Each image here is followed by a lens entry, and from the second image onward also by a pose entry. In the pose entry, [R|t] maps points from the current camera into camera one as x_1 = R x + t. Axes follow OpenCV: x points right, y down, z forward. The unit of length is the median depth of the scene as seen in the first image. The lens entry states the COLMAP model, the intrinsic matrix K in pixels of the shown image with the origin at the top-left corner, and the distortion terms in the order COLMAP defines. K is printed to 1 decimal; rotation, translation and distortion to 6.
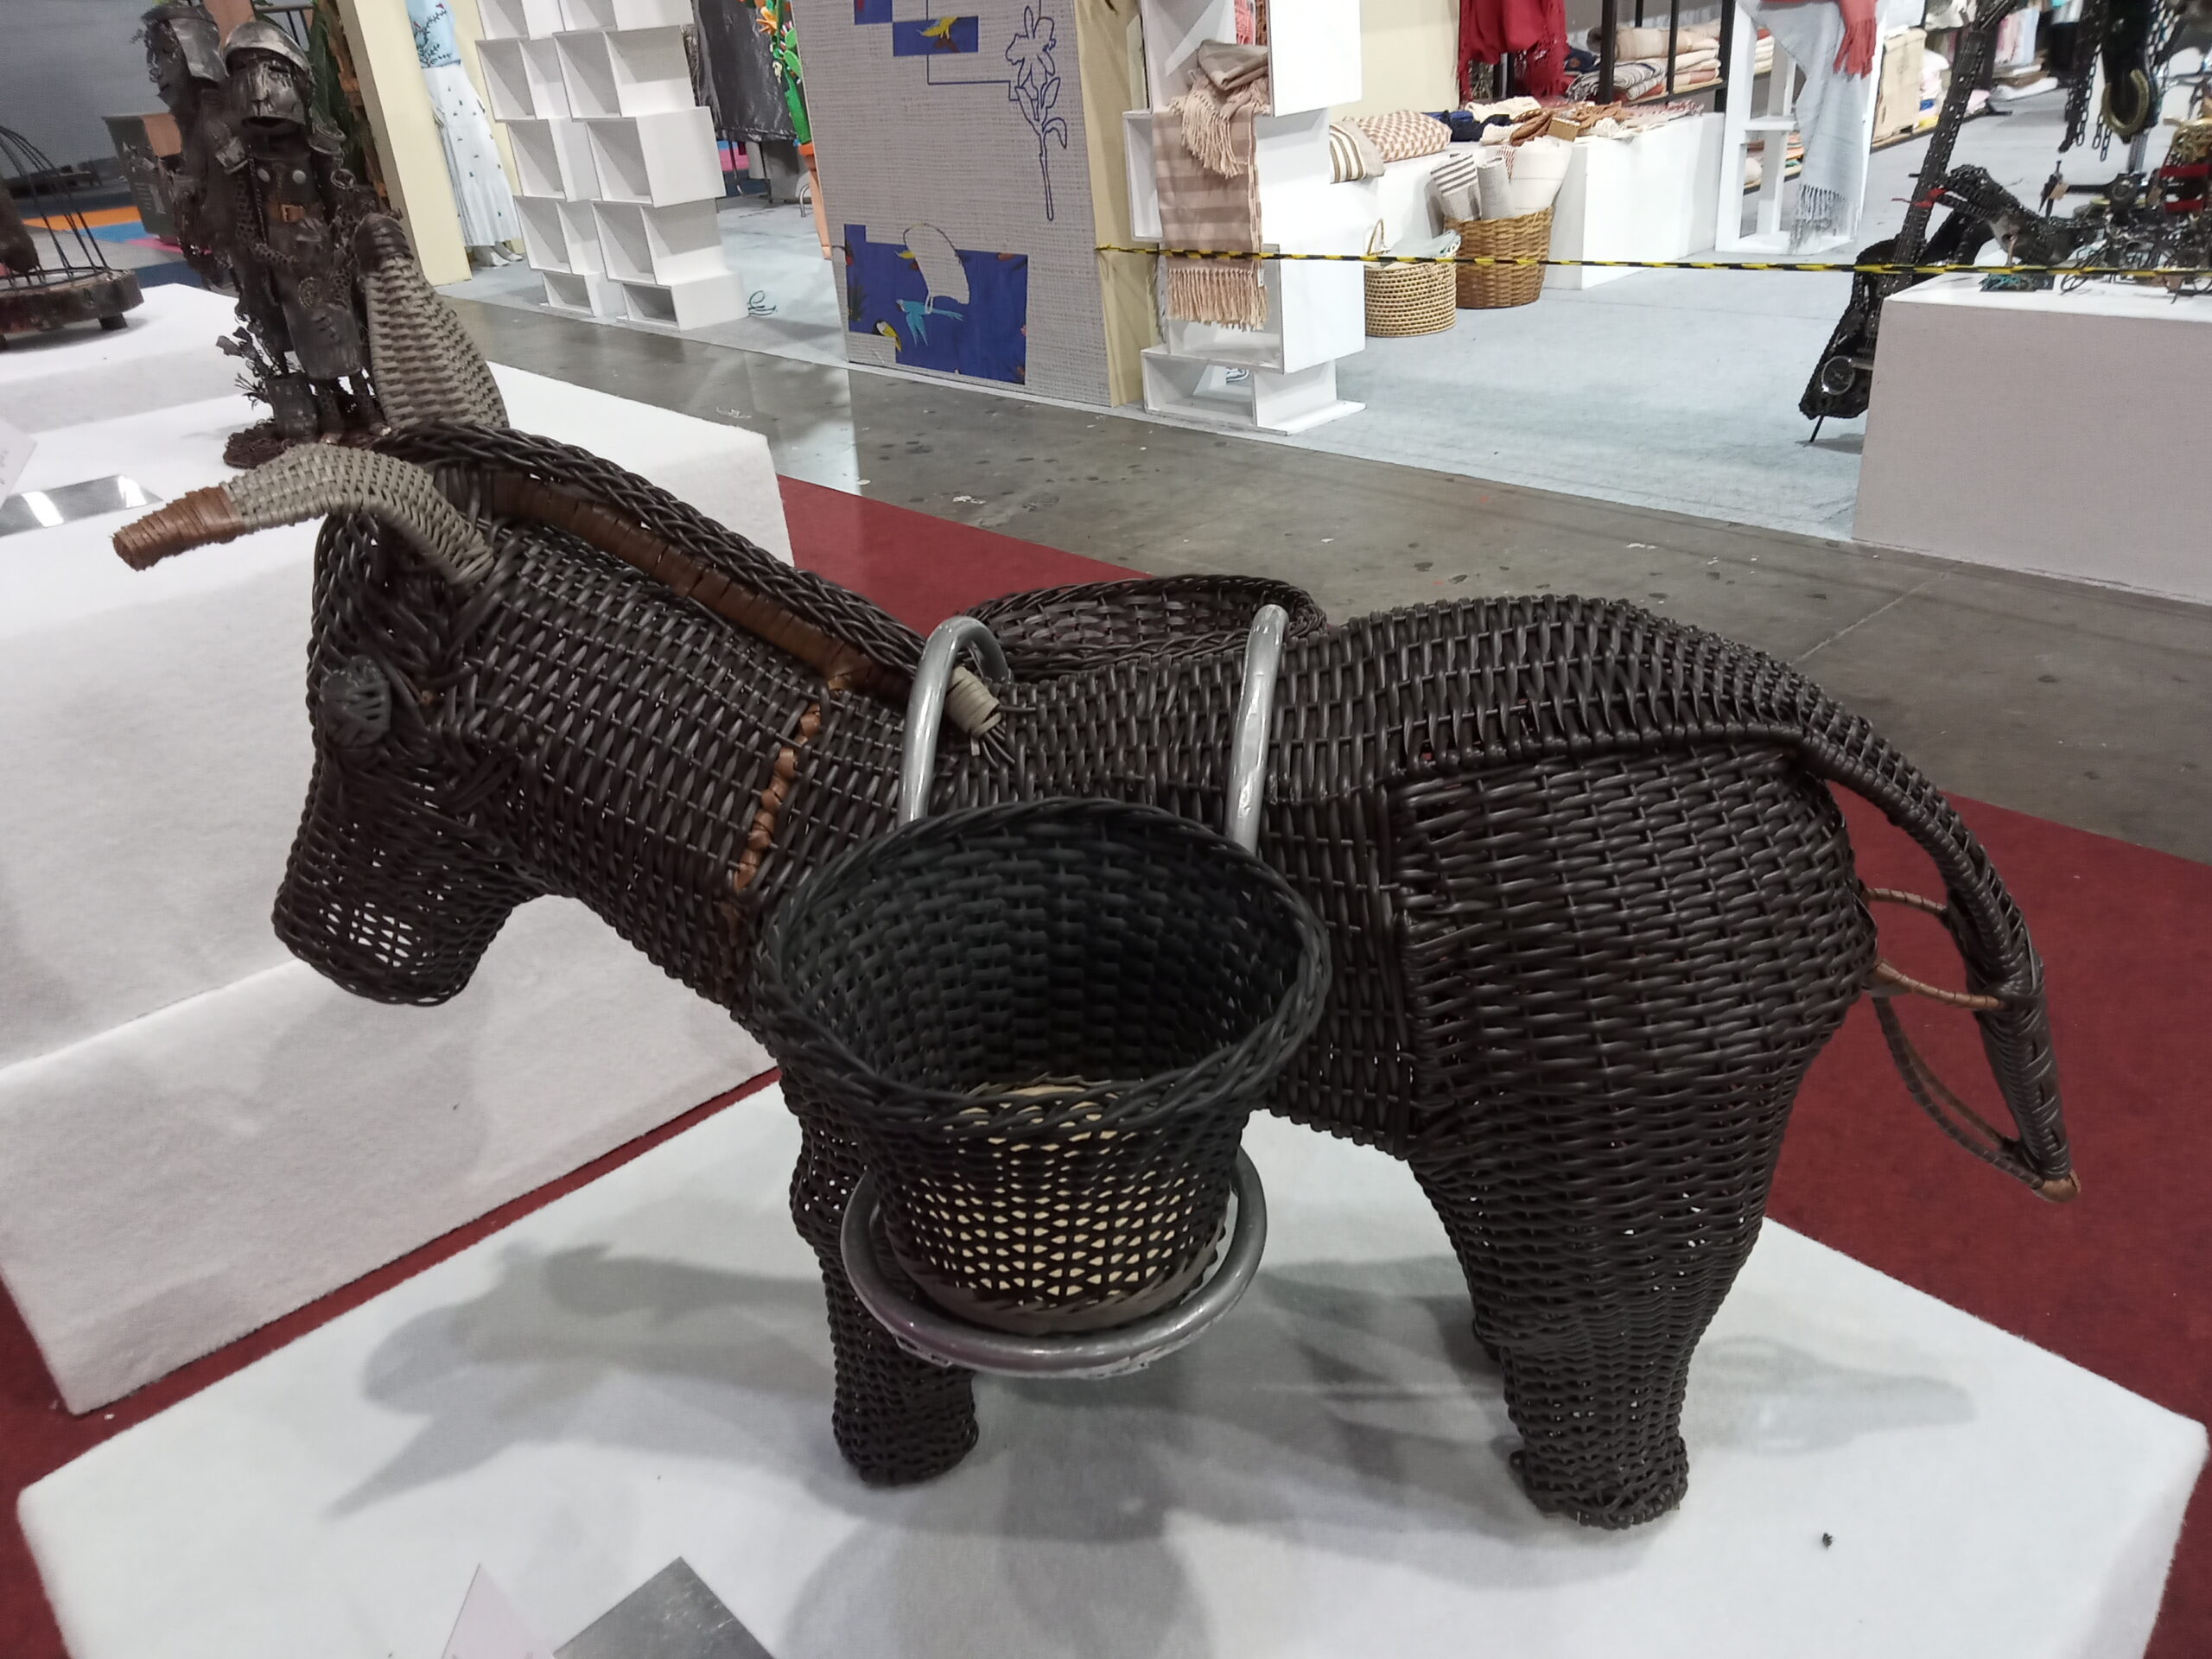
lens RADIAL K [[1645.5, 0, 1095.9], [0, 1645.5, 829.1], [0, 0, 1]] dist [0.021974, -0.006644]
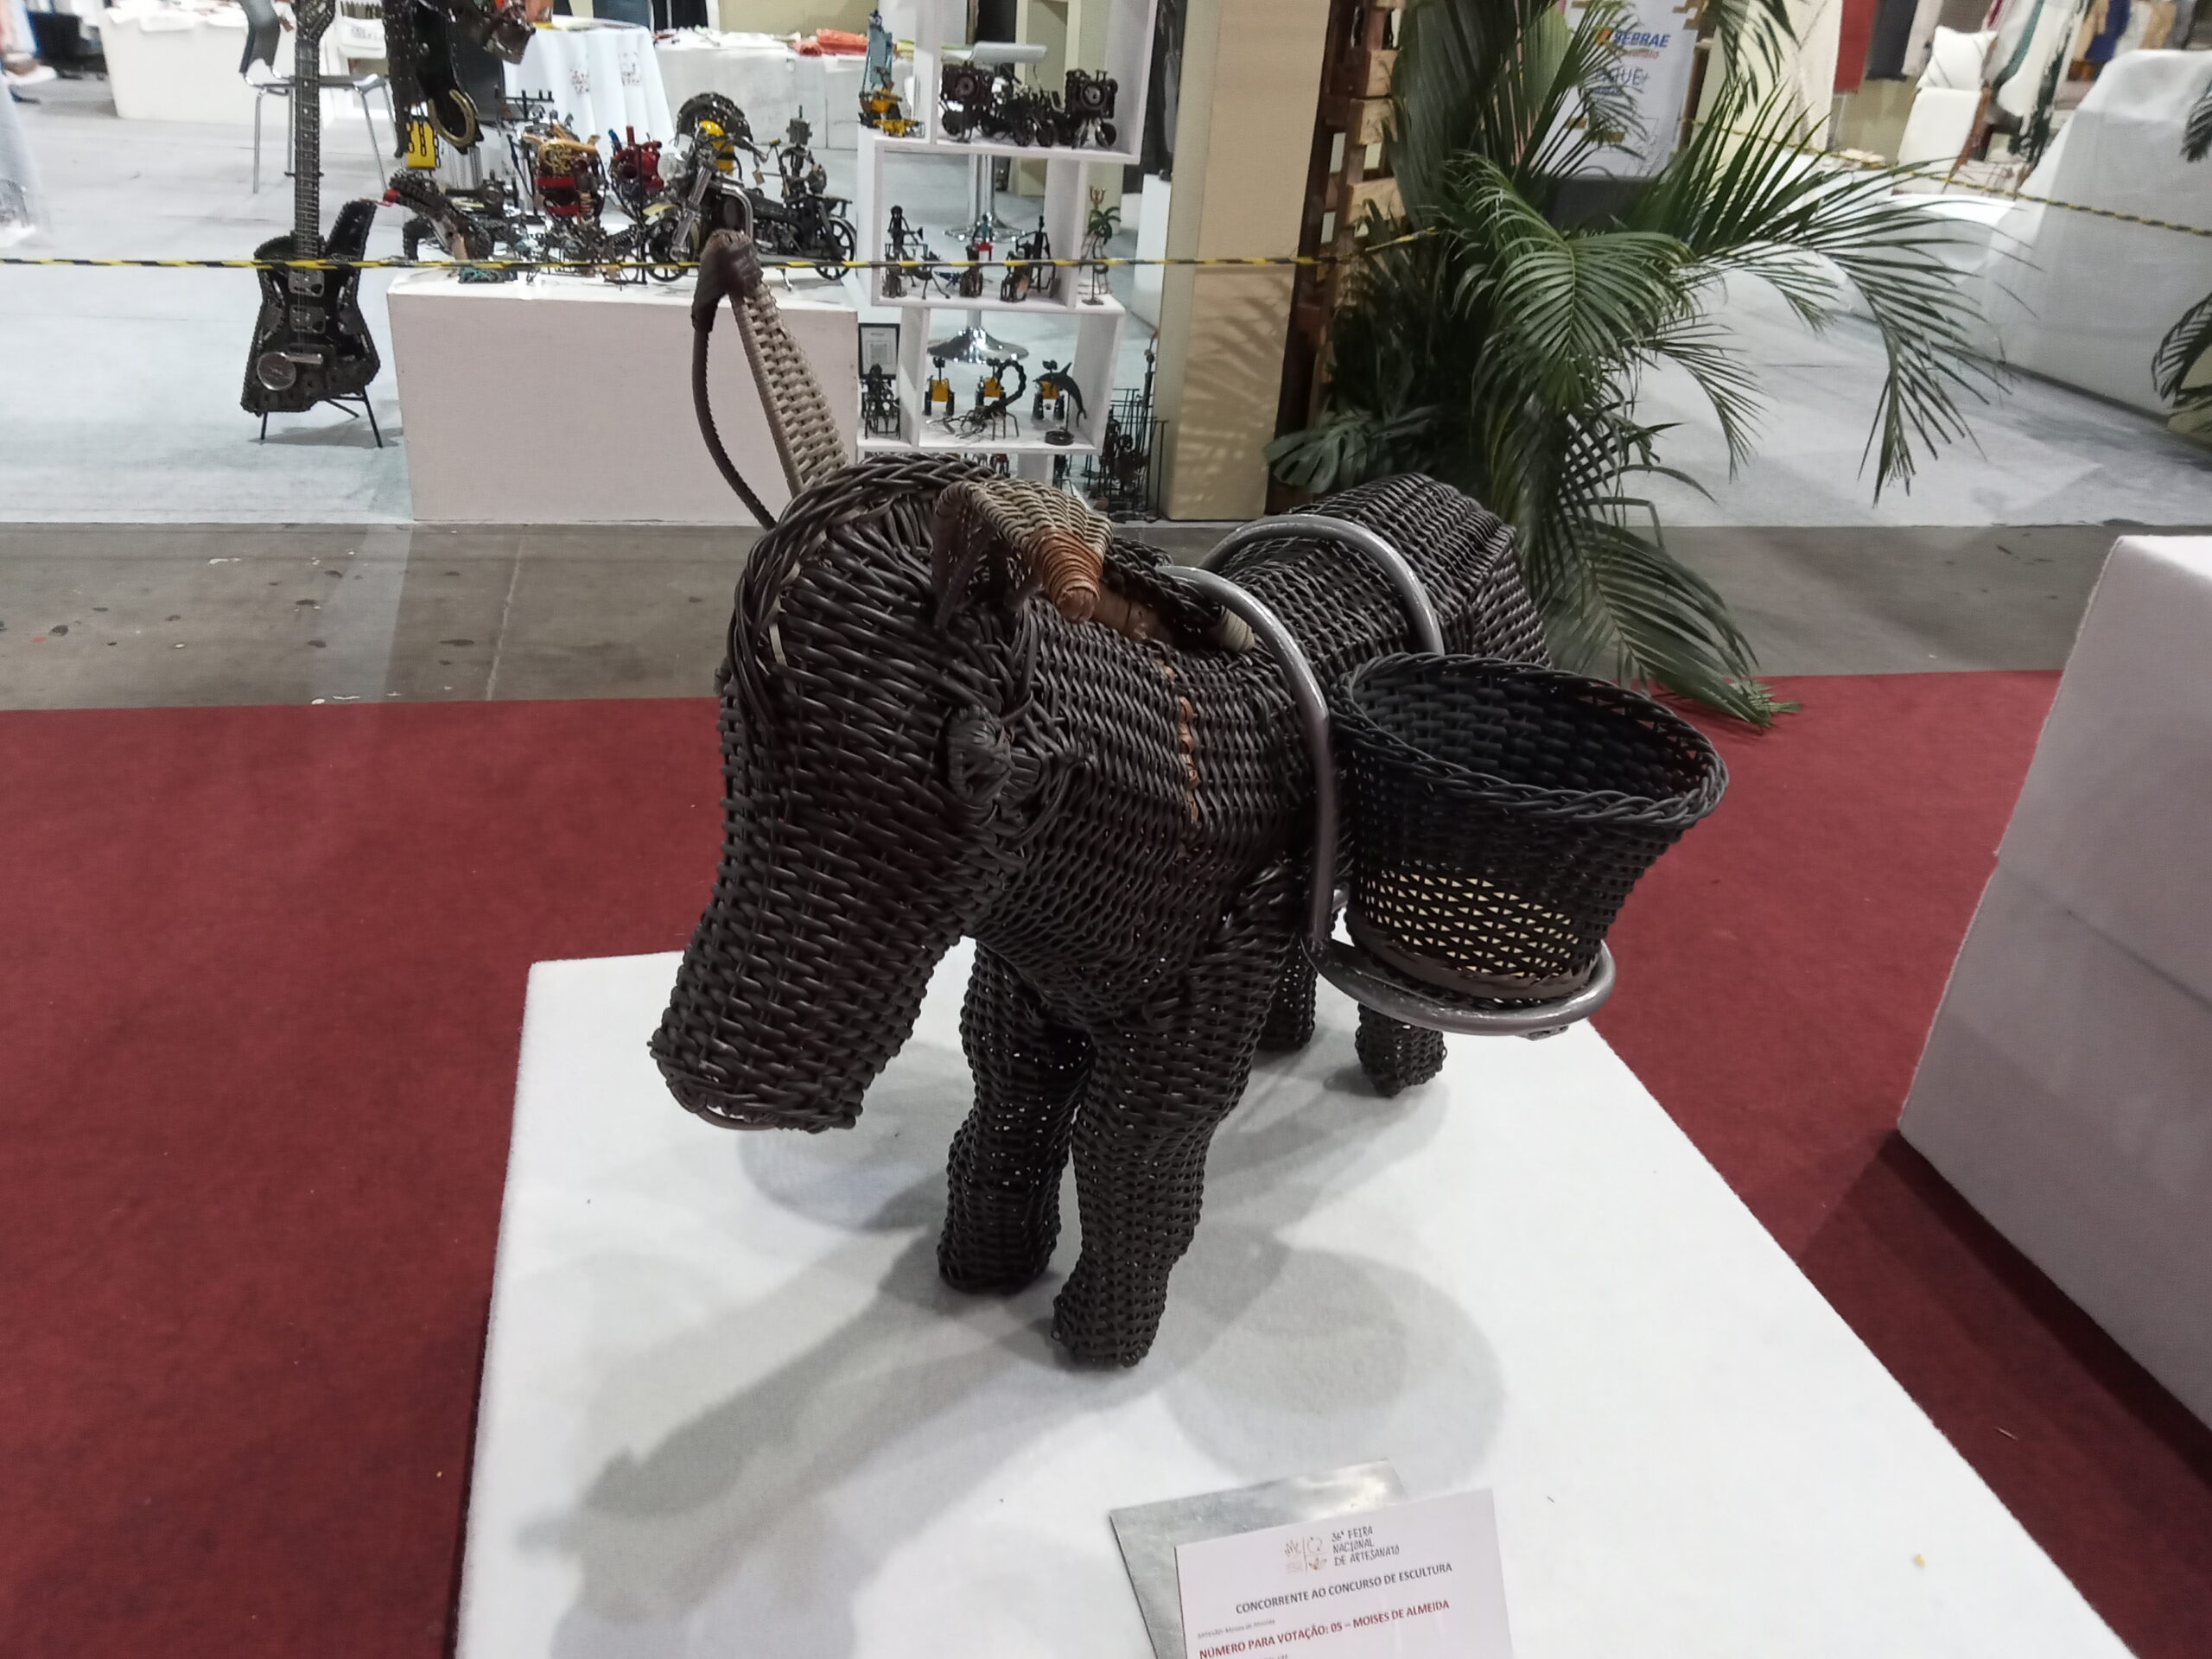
lens RADIAL K [[1645.5, 0, 1095.9], [0, 1645.5, 829.1], [0, 0, 1]] dist [0.021974, -0.006644]
pose [[0.477845, -0.303557, 0.824329, -0.276259], [0.299488, 0.938472, 0.171984, -0.042414], [-0.825816, 0.164695, 0.539355, 0.102378]]
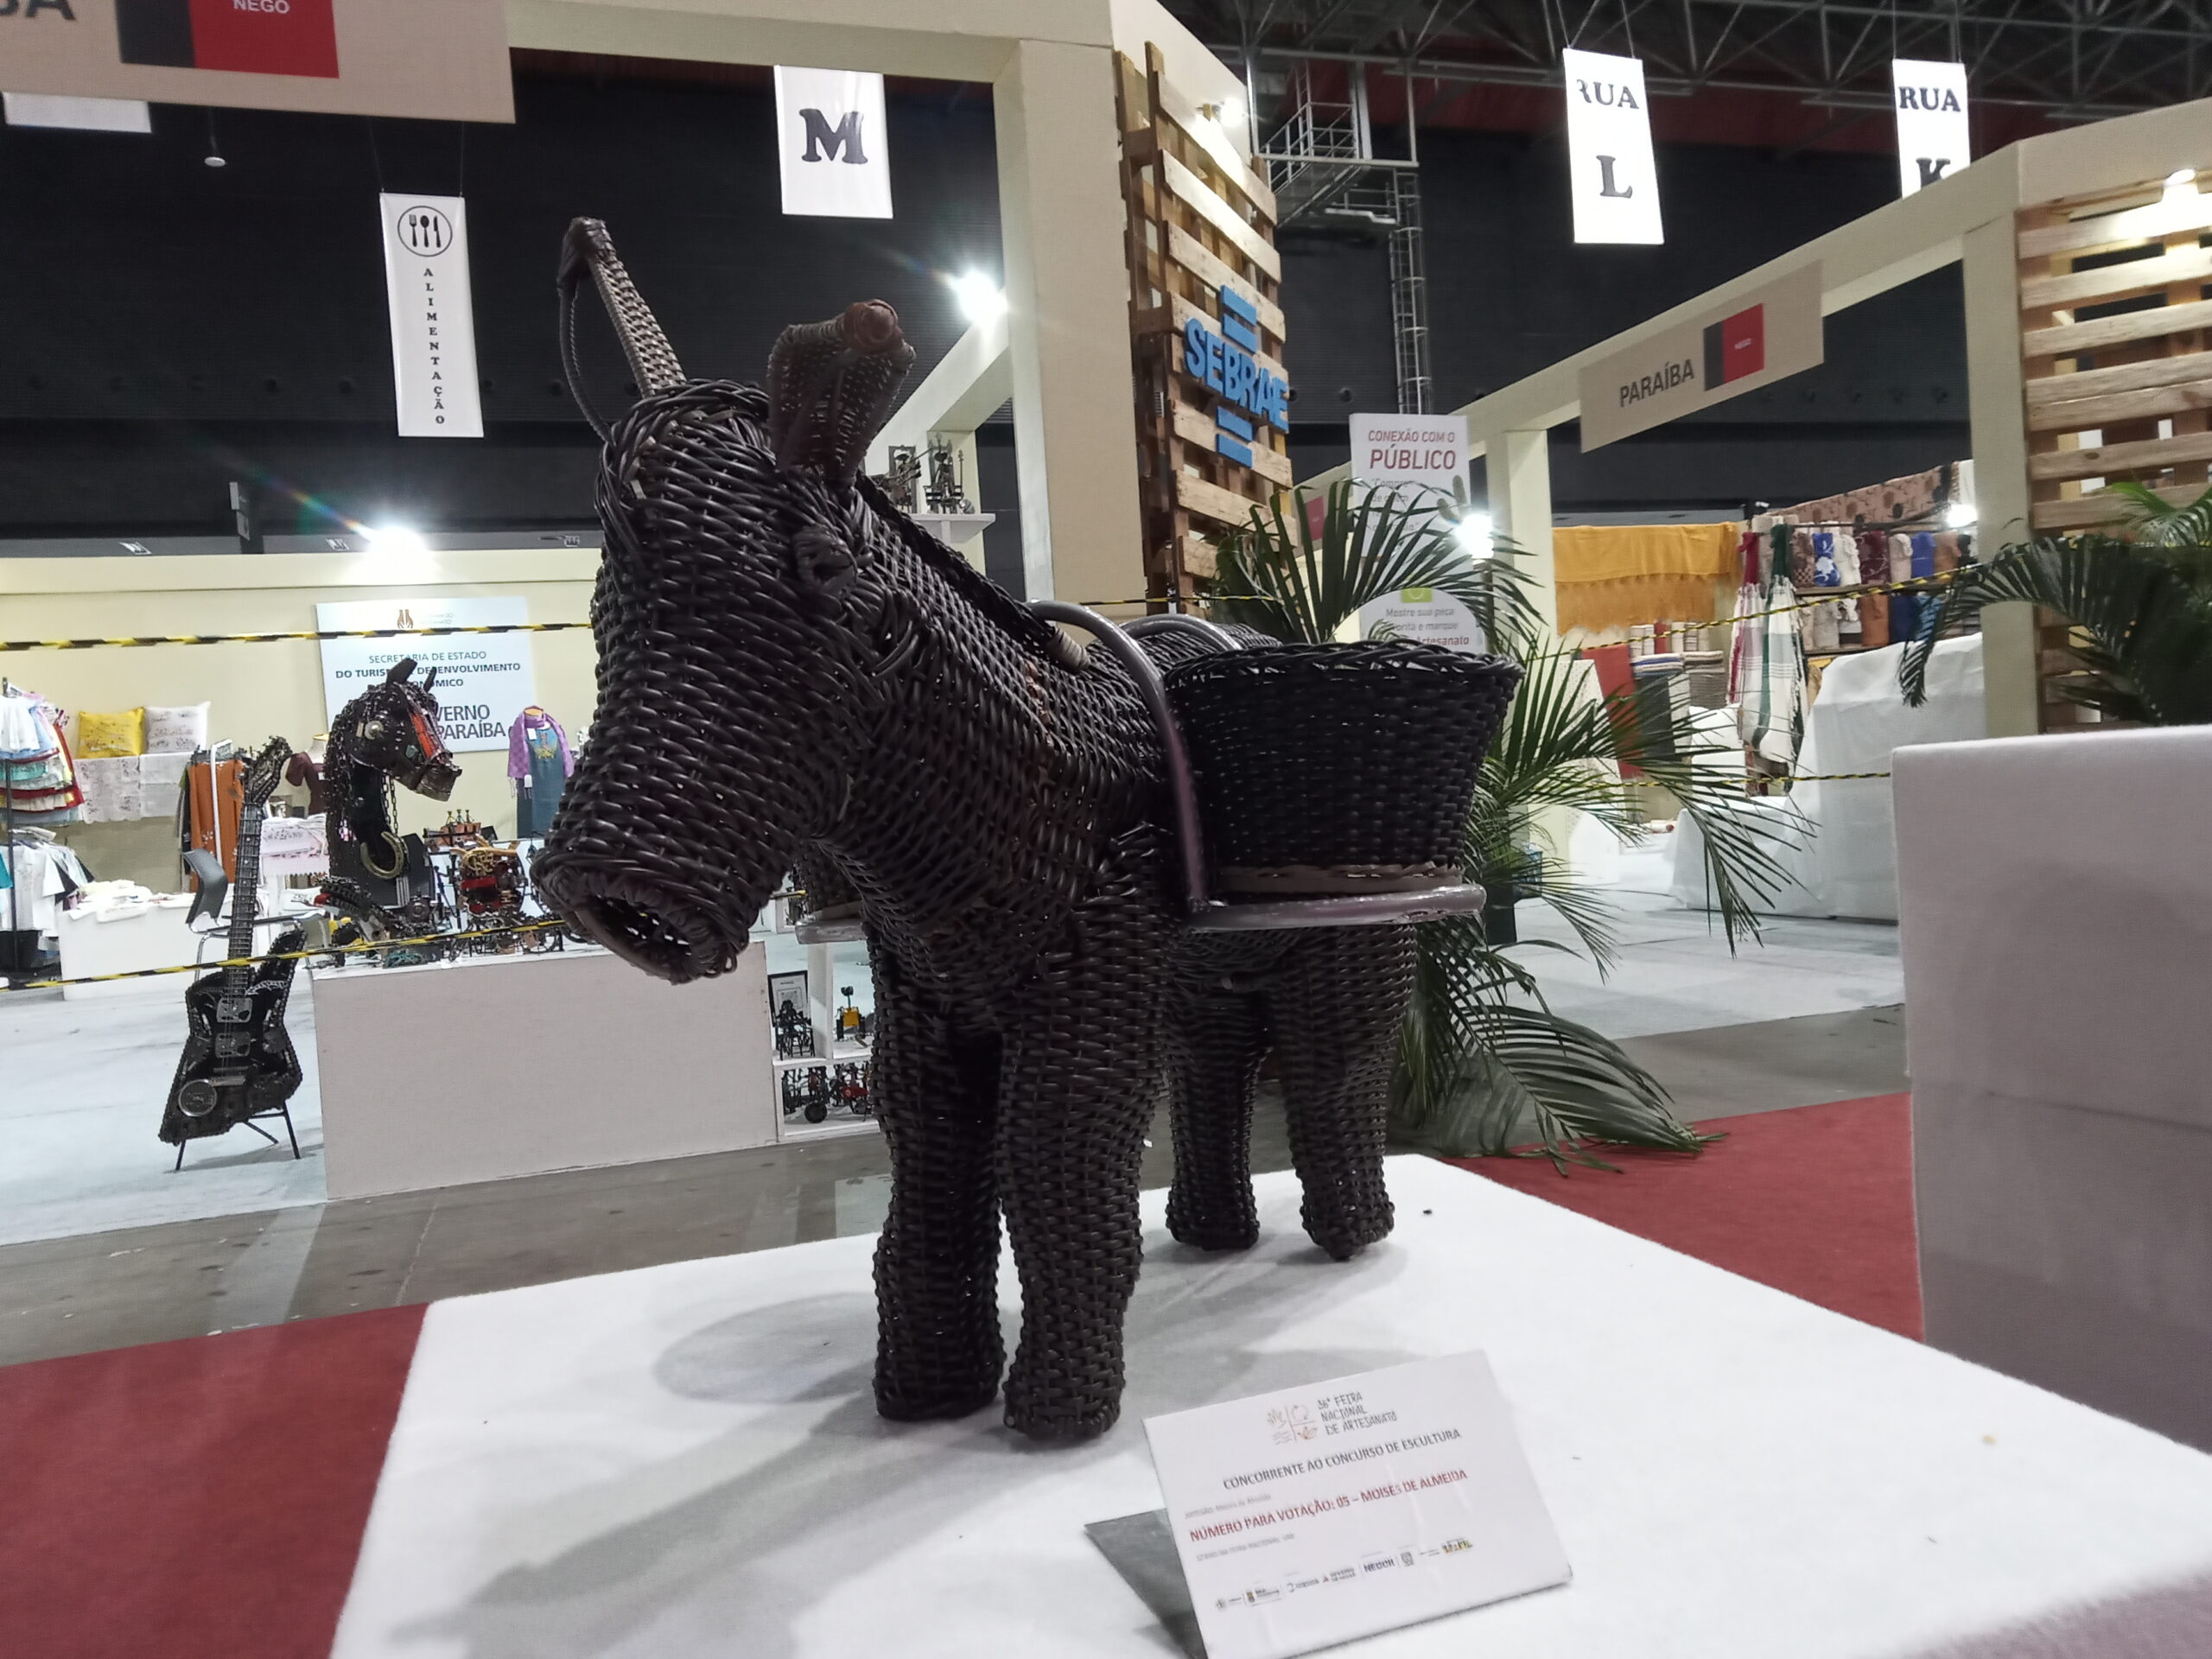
lens RADIAL K [[1645.5, 0, 1095.9], [0, 1645.5, 829.1], [0, 0, 1]] dist [0.021974, -0.006644]
pose [[0.422411, 0.033468, 0.905786, -0.304811], [0.444312, 0.863375, -0.239105, 0.091316], [-0.790036, 0.503452, 0.349829, 0.133211]]
